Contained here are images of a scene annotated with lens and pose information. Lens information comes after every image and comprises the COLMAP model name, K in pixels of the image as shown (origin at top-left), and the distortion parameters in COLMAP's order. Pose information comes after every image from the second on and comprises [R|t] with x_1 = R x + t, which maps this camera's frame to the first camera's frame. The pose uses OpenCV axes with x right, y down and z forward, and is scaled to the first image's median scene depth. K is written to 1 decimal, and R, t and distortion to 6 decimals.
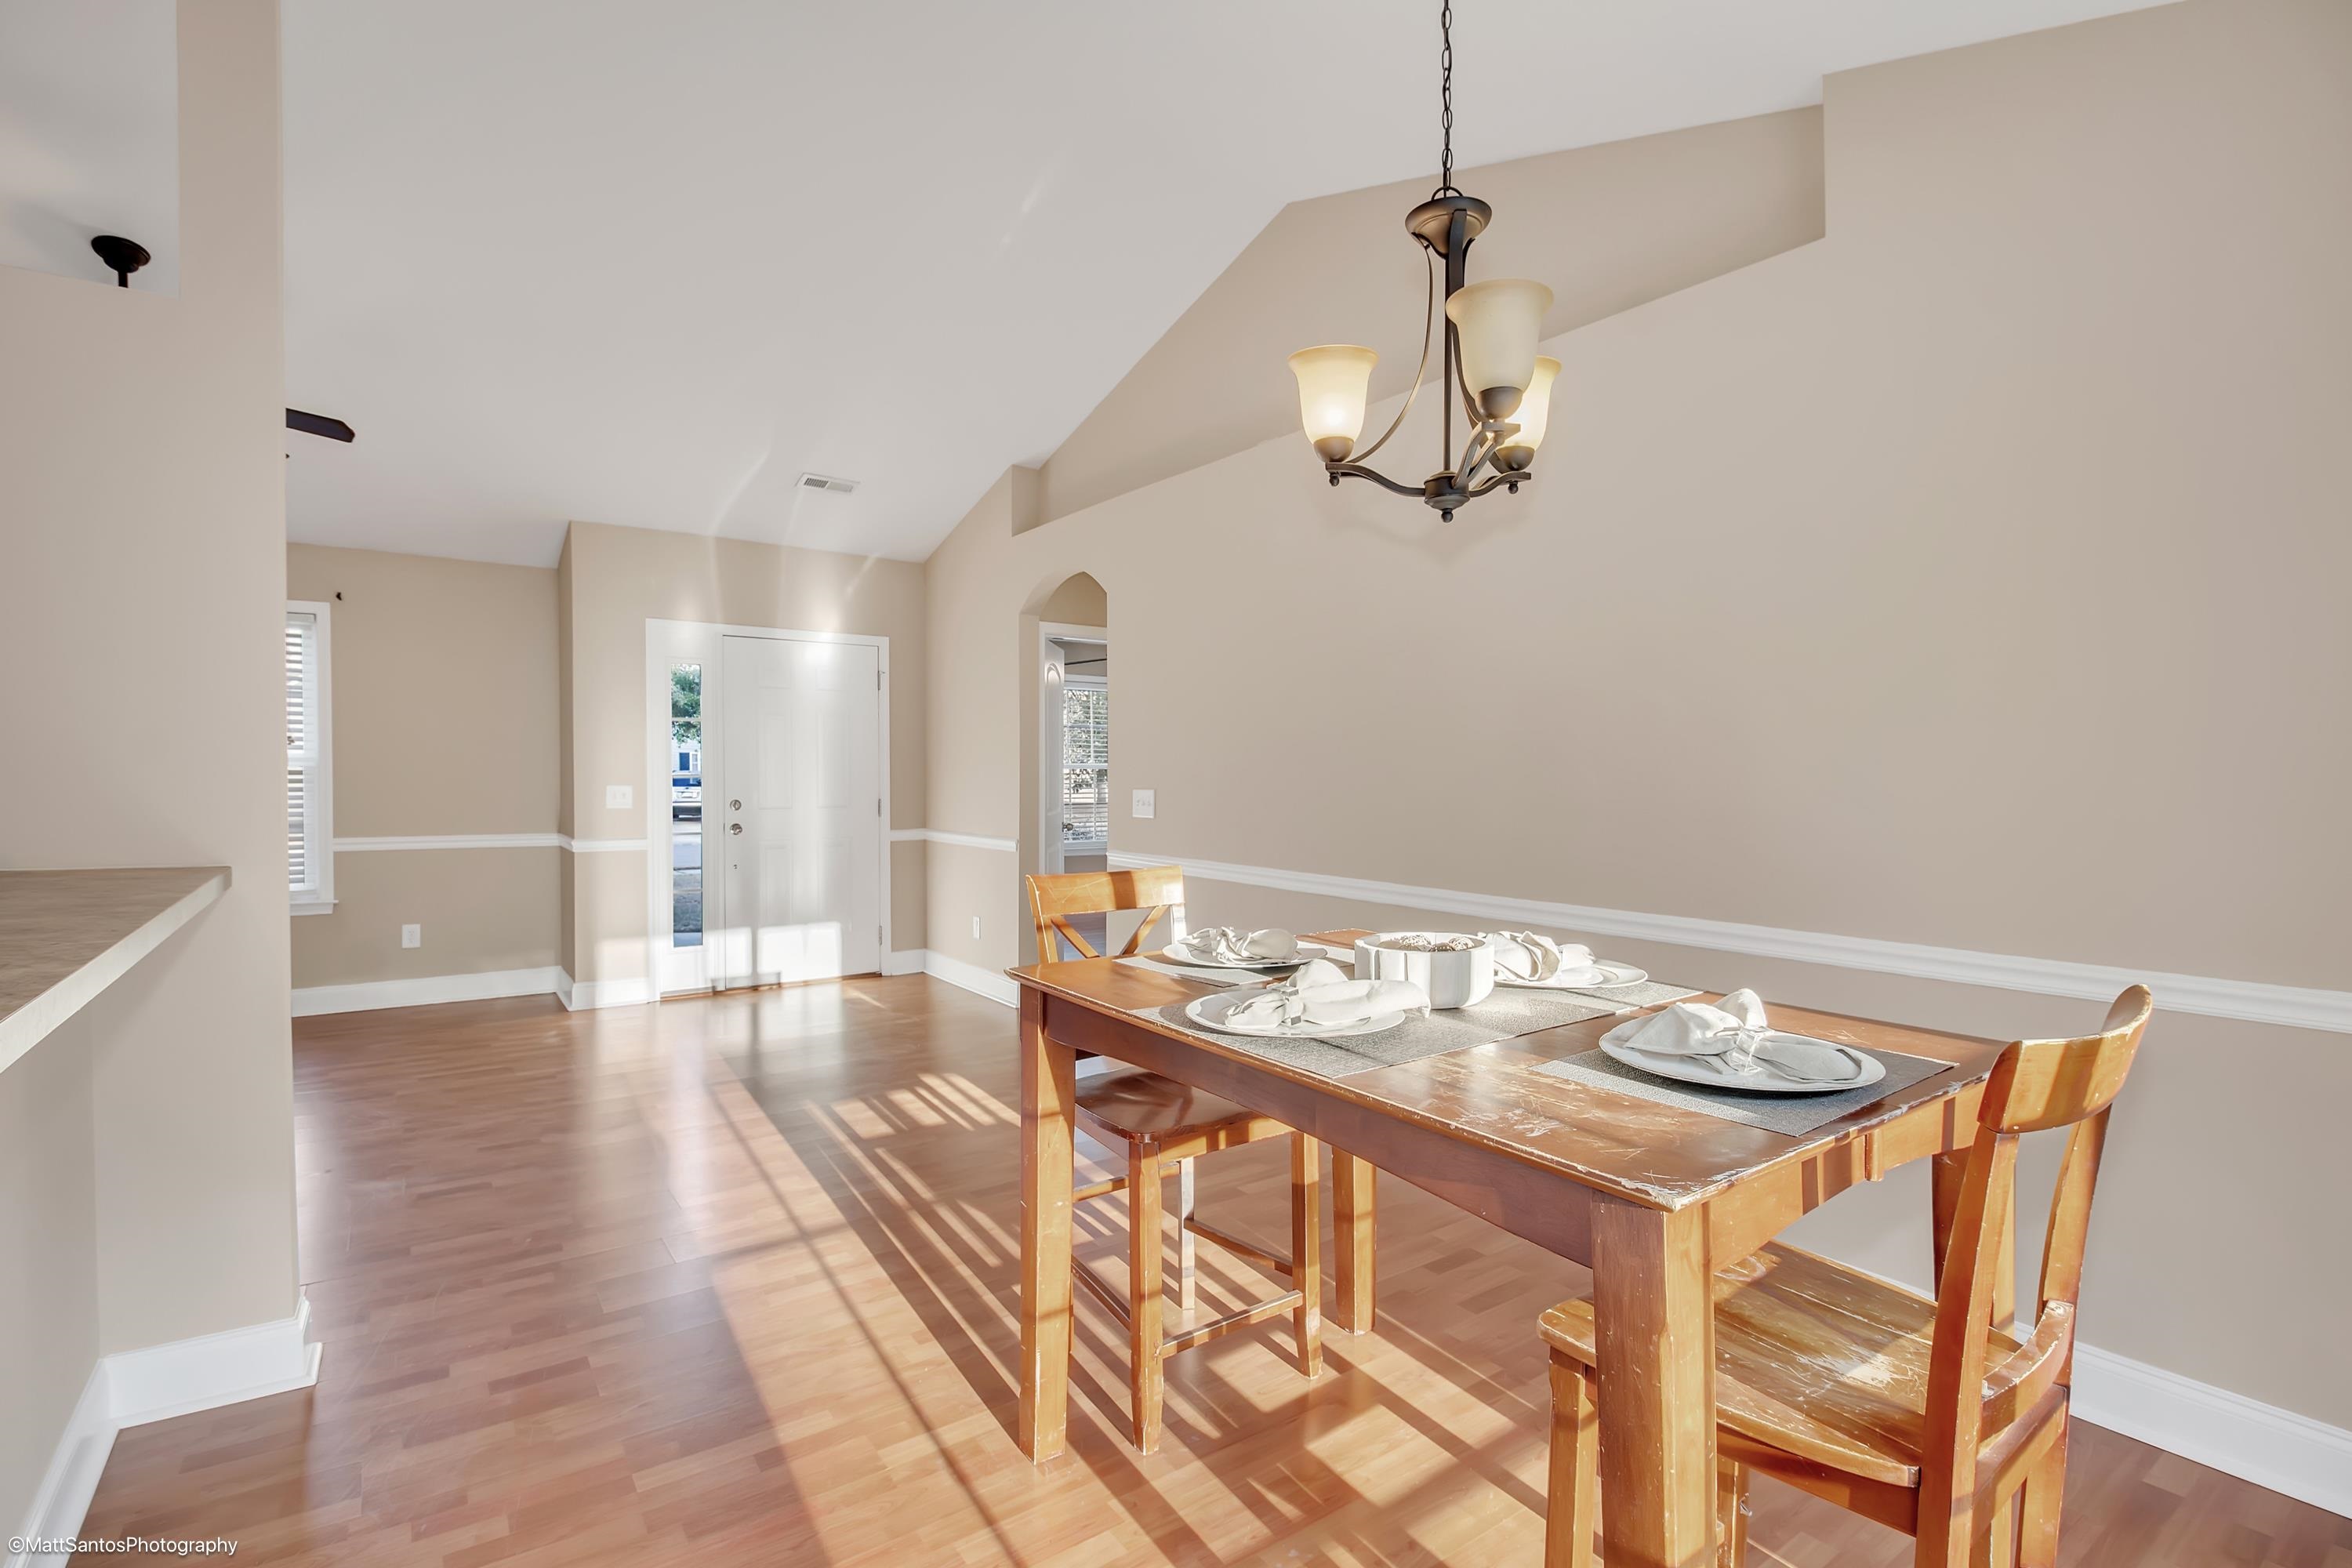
lens RADIAL K [[1127.6, 0, 1216.4], [0, 1127.6, 782.4], [0, 0, 1]] dist [0.001707, -0.000381]
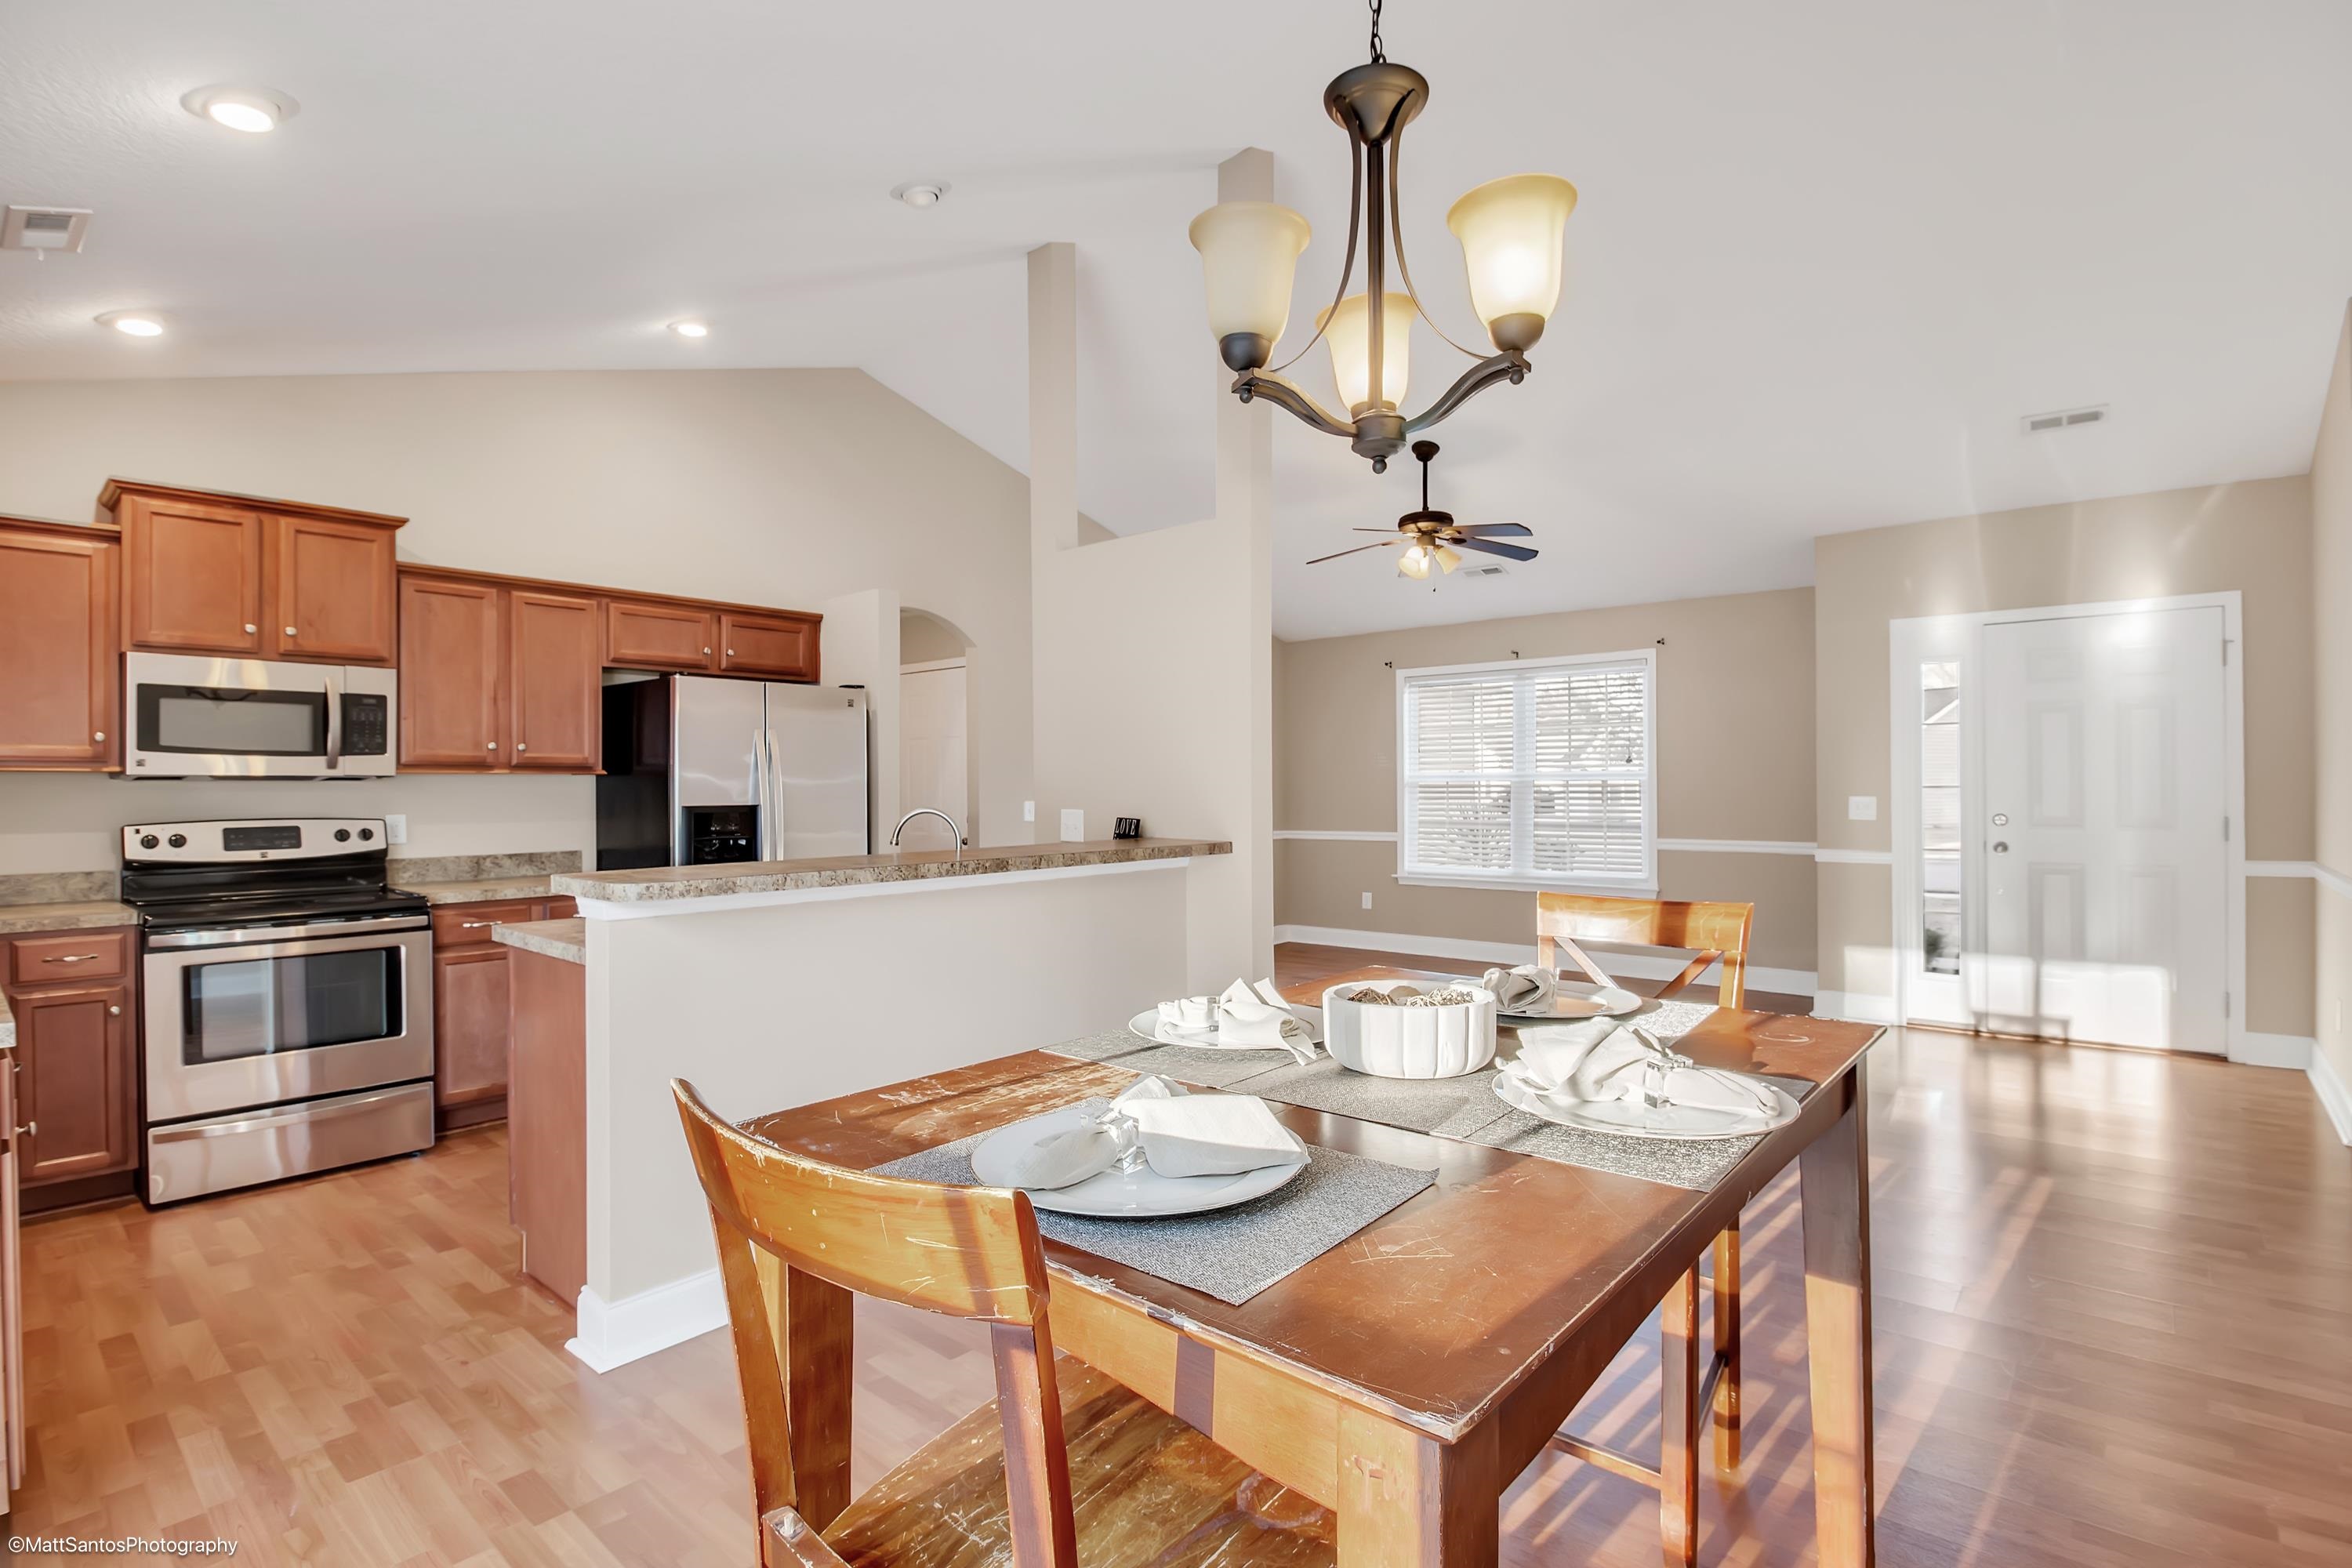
lens RADIAL K [[1149.9, 0, 1213.4], [0, 1149.9, 787.5], [0, 0, 1]] dist [0.032799, 0.000068]
pose [[0.255602, -0.004993, -0.966769, 0.274738], [-0.003722, 0.999974, -0.006149, 0.003334], [0.966775, 0.005170, 0.255577, 0.180637]]
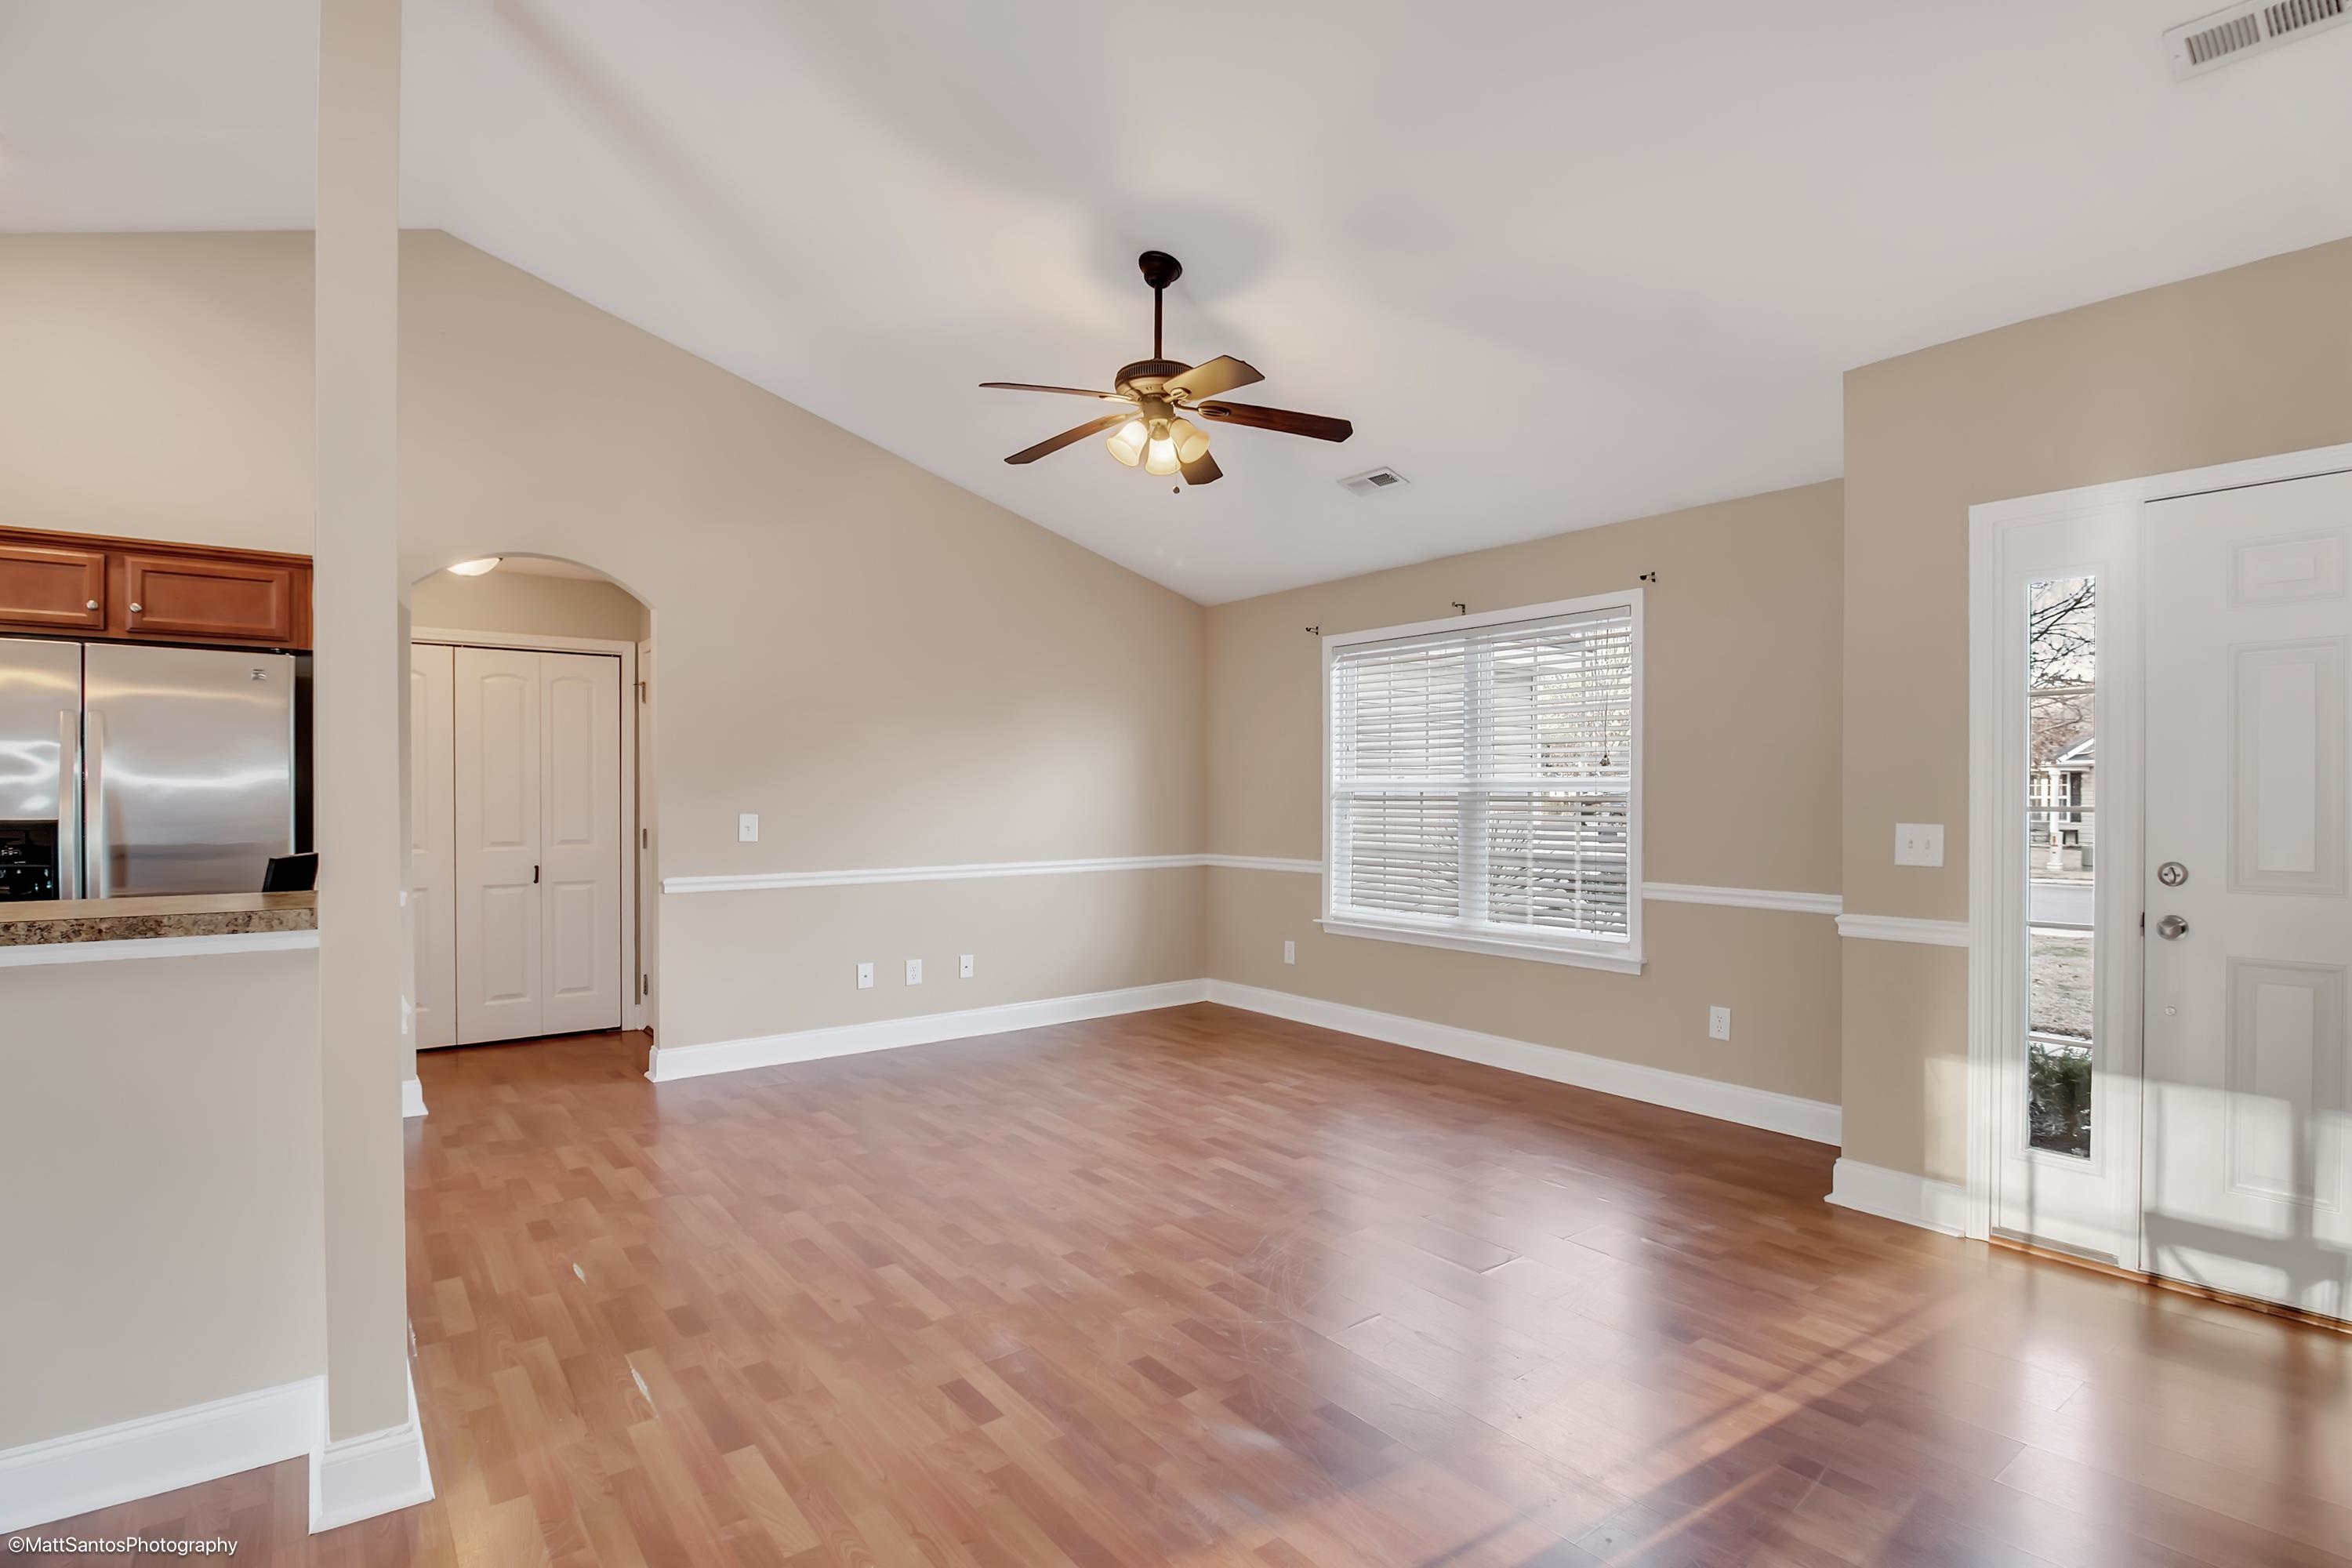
lens RADIAL K [[1159.4, 0, 1204.2], [0, 1159.4, 801.4], [0, 0, 1]] dist [0.002334, -0.015555]
pose [[0.041272, 0.003166, -0.999143, 0.019690], [-0.013524, 0.999905, 0.002610, -0.004731], [0.999056, 0.013404, 0.041311, 0.571618]]
